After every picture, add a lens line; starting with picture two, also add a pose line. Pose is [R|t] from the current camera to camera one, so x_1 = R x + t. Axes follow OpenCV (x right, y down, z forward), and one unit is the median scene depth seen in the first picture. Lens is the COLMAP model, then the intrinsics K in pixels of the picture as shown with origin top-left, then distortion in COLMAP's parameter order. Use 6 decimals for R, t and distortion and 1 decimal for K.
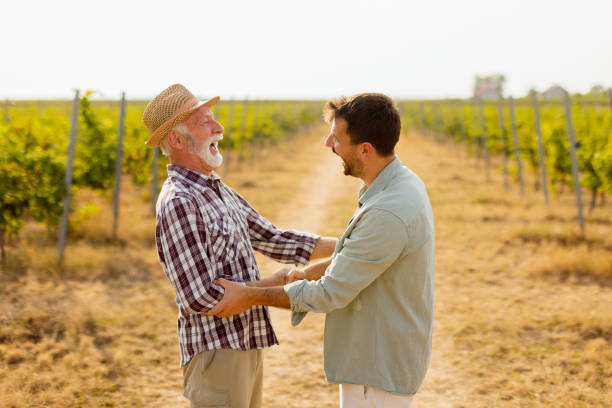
lens RADIAL K [[882.5, 0, 306.0], [0, 882.5, 204.0], [0, 0, 1]] dist [0.039370, -0.096111]
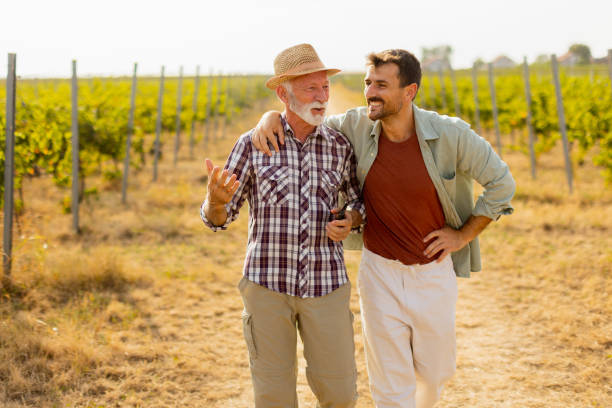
lens RADIAL K [[882.5, 0, 306.0], [0, 882.5, 204.0], [0, 0, 1]] dist [0.039370, -0.096111]
pose [[0.997972, -0.027636, 0.057348, -0.046382], [0.026016, 0.999246, 0.028818, -0.041199], [-0.058101, -0.027268, 0.997938, 0.451203]]
